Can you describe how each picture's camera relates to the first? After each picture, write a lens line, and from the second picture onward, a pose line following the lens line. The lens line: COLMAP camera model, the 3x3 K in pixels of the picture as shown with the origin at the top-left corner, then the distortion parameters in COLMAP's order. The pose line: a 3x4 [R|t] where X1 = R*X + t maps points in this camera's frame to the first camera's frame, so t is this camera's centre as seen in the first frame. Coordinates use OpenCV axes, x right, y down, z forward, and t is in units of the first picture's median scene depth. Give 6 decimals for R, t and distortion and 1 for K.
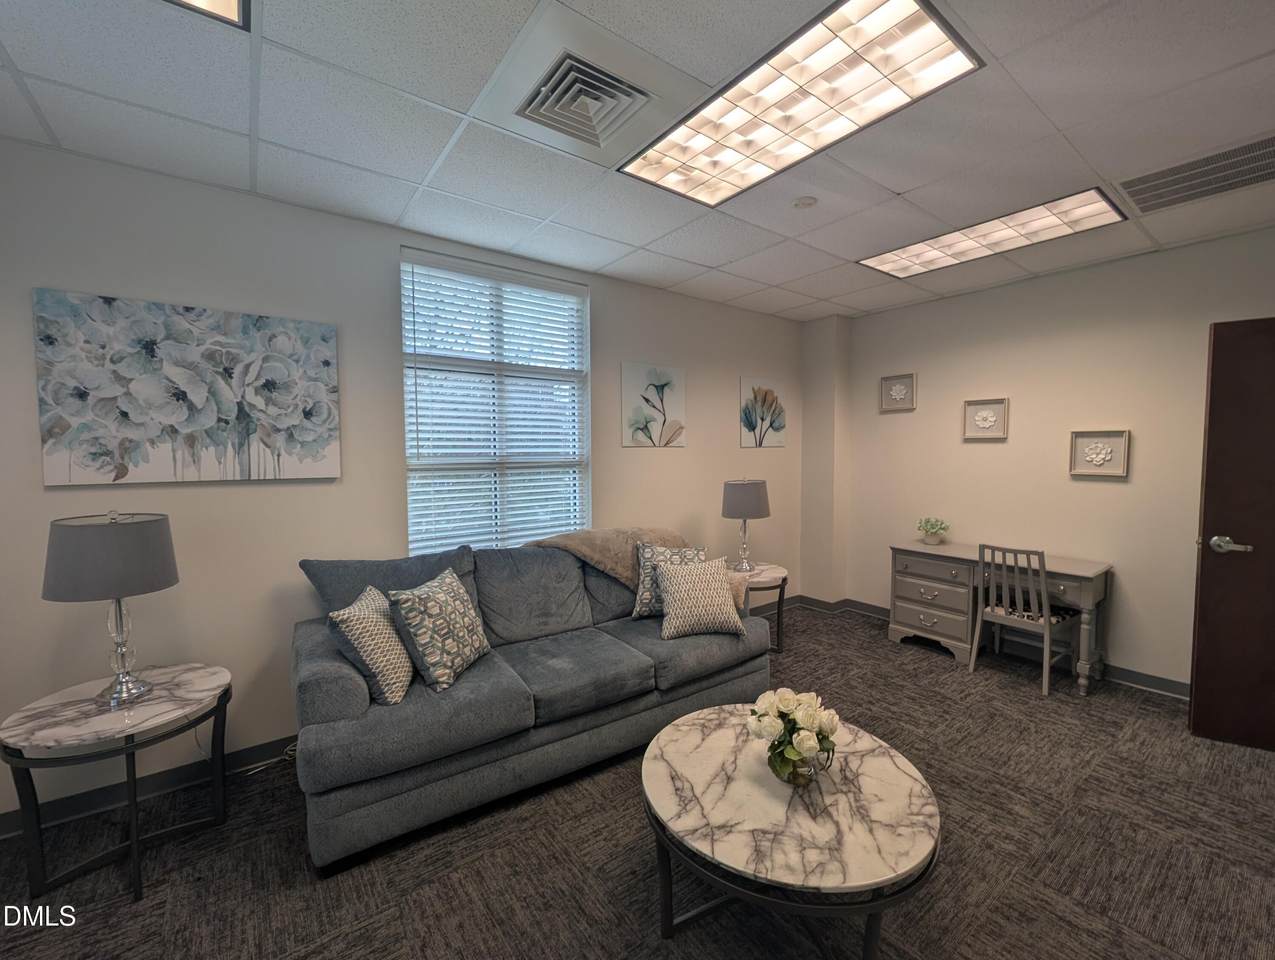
lens RADIAL K [[522.3, 0, 637.8], [0, 522.3, 474.7], [0, 0, 1]] dist [0.000395, -0.000140]
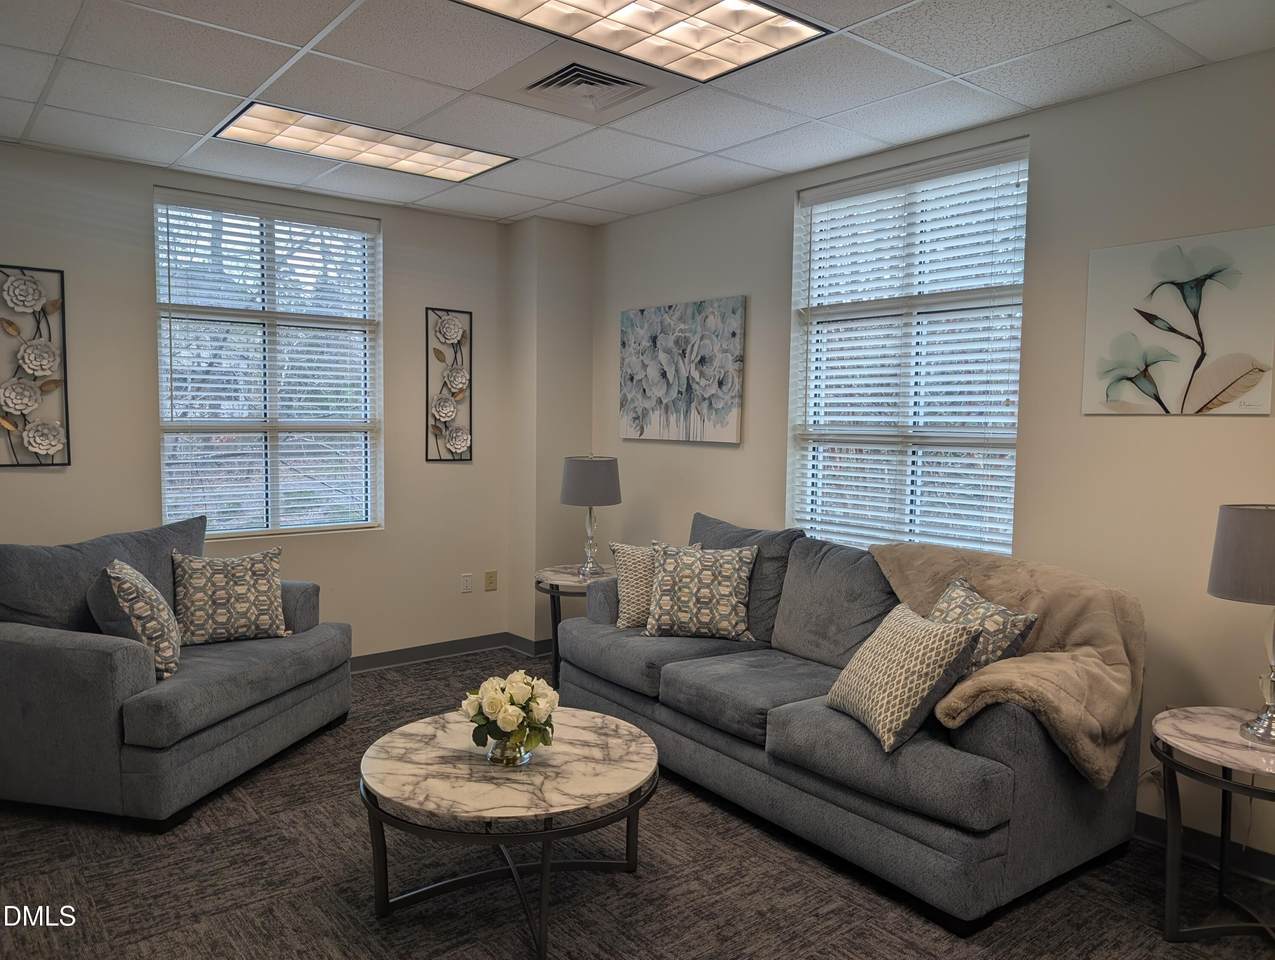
lens RADIAL K [[900.6, 0, 637.7], [0, 900.6, 483.1], [0, 0, 1]] dist [-0.004034, 0.001163]
pose [[0.042037, 0.074213, -0.996356, 1.317478], [-0.060553, 0.995594, 0.071602, -0.034754], [0.997279, 0.057322, 0.046346, 0.788819]]
